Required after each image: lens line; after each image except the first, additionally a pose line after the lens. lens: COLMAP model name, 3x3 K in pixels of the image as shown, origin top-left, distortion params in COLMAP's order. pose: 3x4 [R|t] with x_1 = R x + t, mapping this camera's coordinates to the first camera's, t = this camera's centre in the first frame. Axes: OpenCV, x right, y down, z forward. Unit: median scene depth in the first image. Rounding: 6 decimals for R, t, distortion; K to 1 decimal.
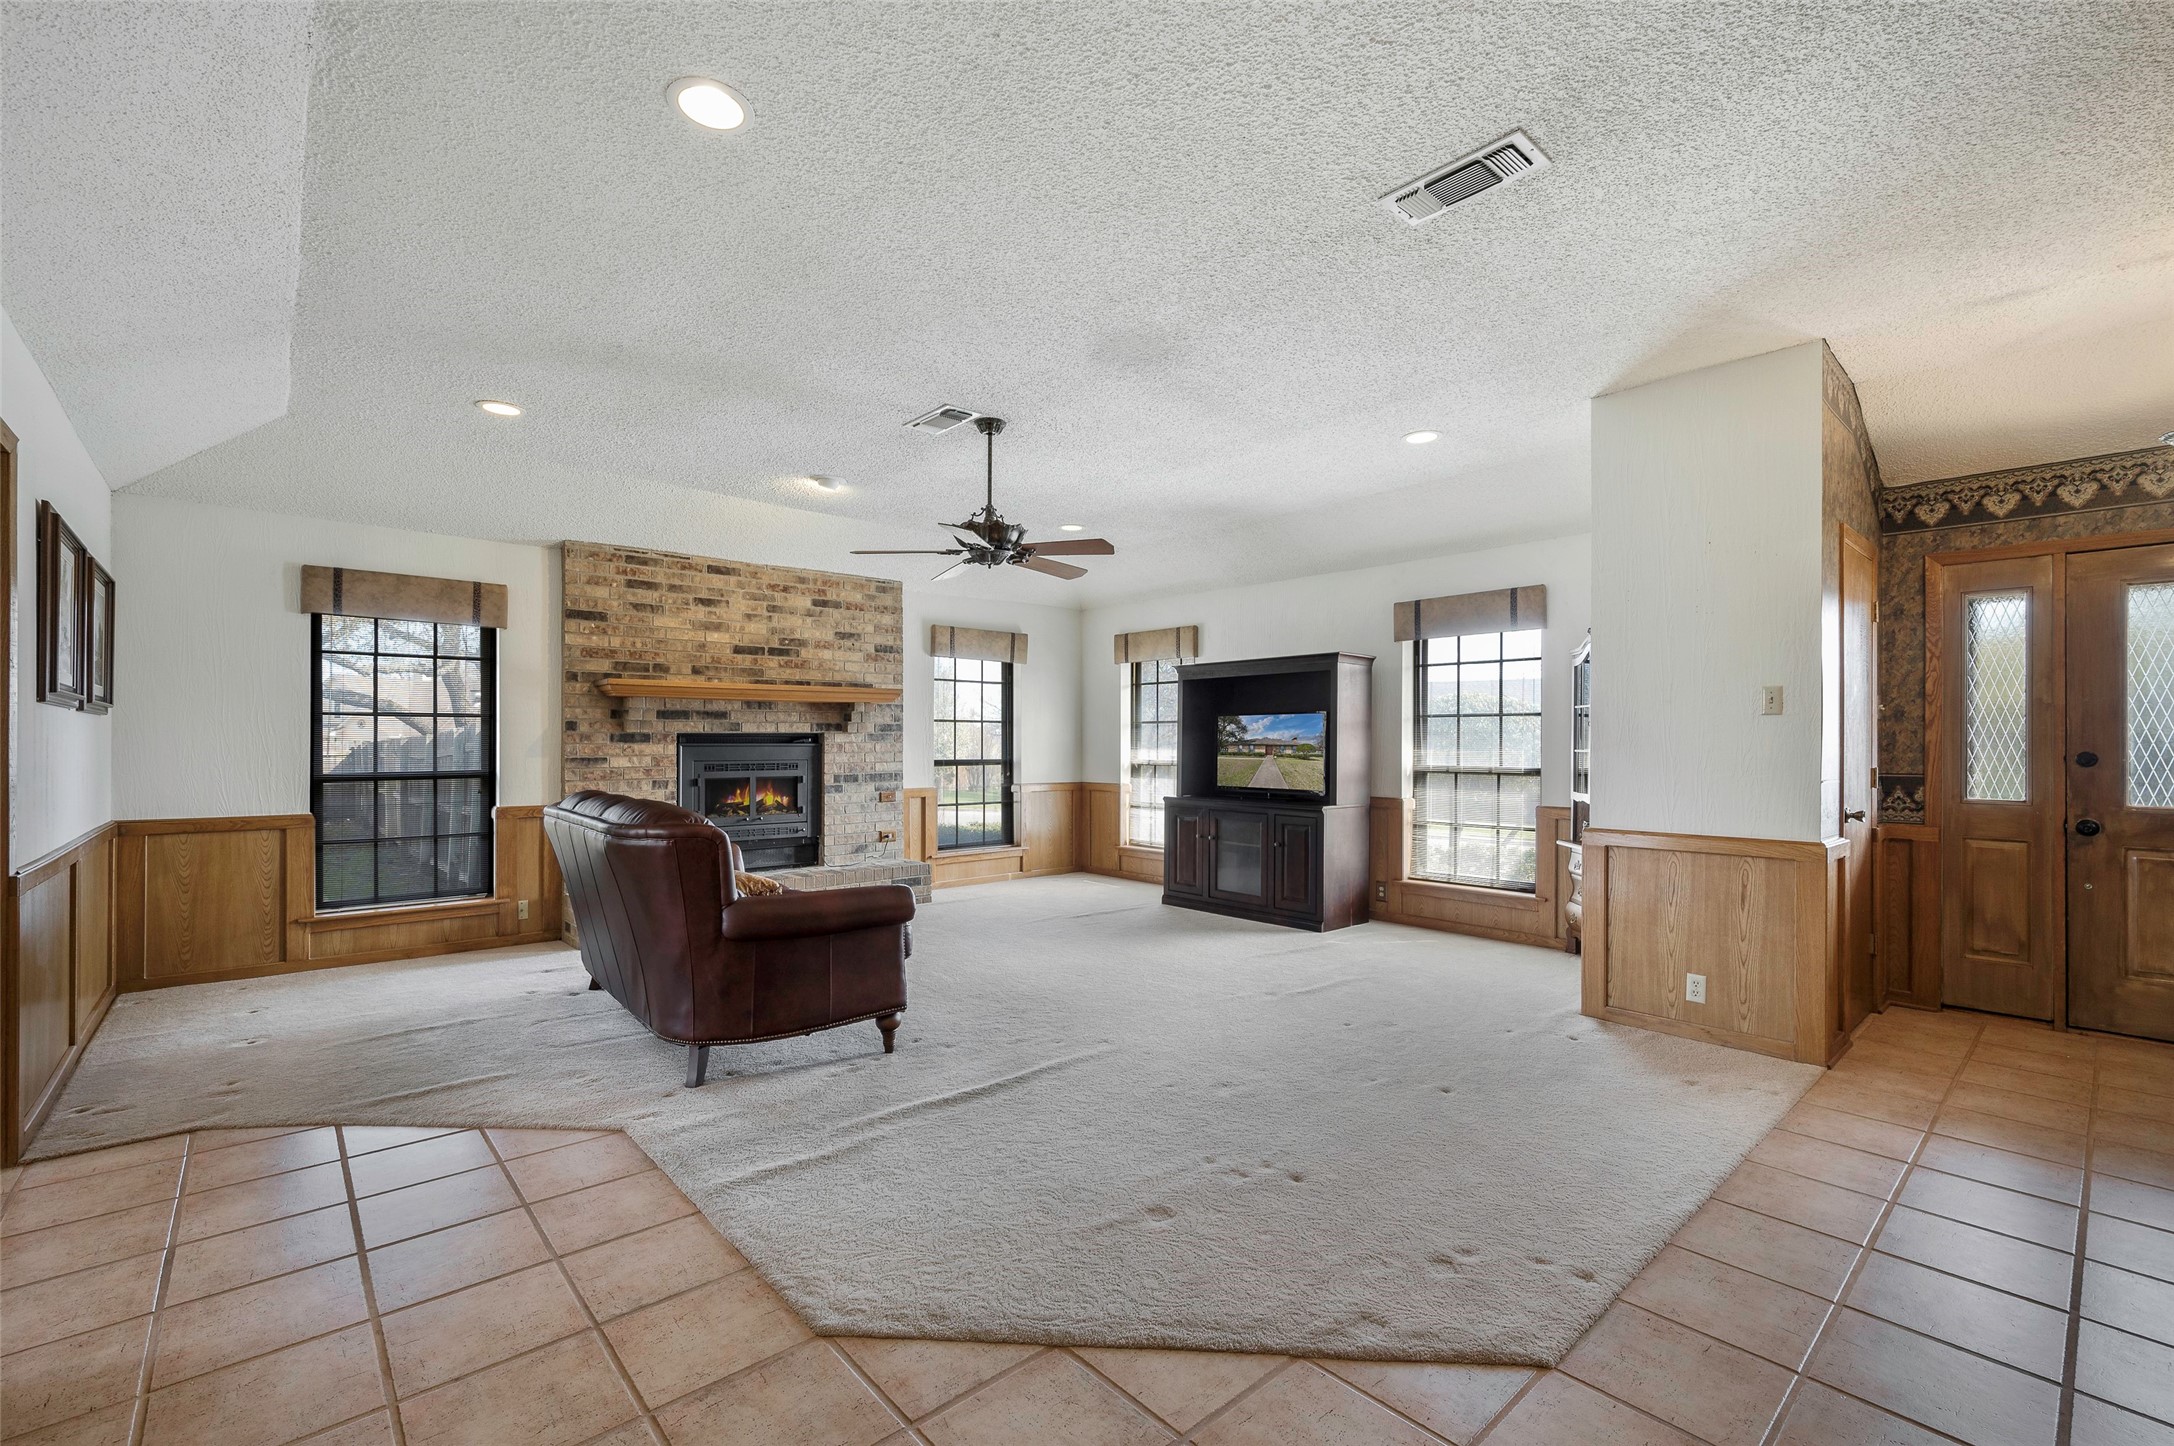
lens RADIAL K [[938.5, 0, 1078.5], [0, 938.5, 745.6], [0, 0, 1]] dist [0.001269, -0.000016]
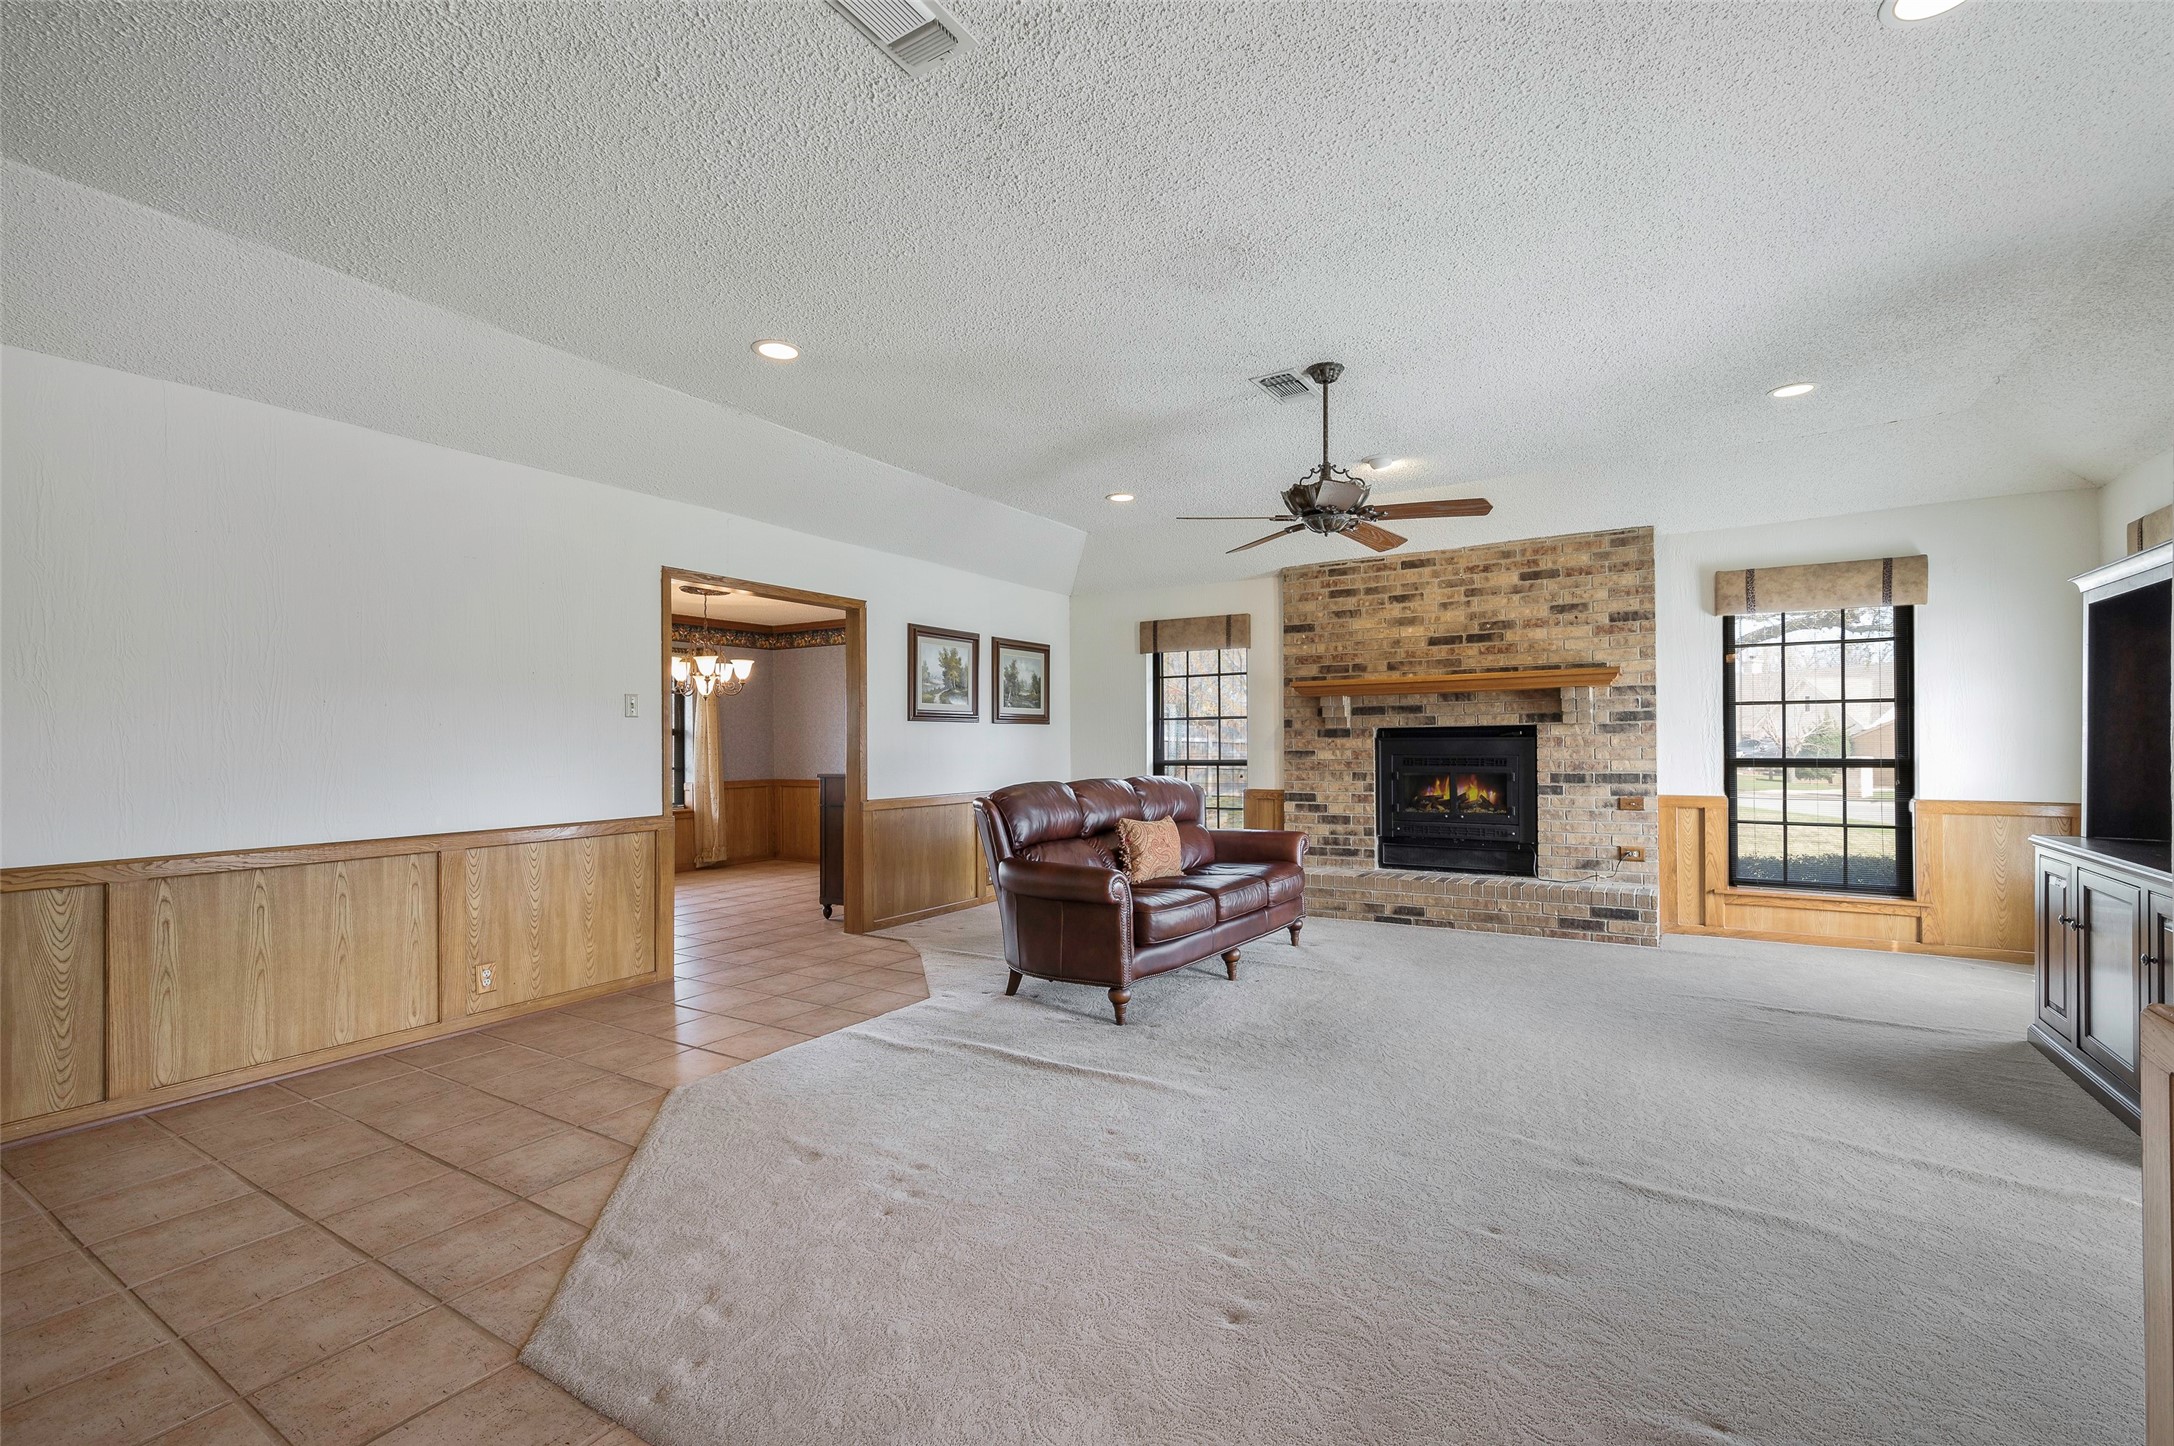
lens RADIAL K [[938.5, 0, 1078.5], [0, 938.5, 745.6], [0, 0, 1]] dist [0.001269, -0.000016]
pose [[0.281711, 0.002725, -0.959495, 0.460398], [0.004917, 0.999979, 0.004283, 0.000112], [0.959487, -0.005924, 0.281692, 0.364116]]
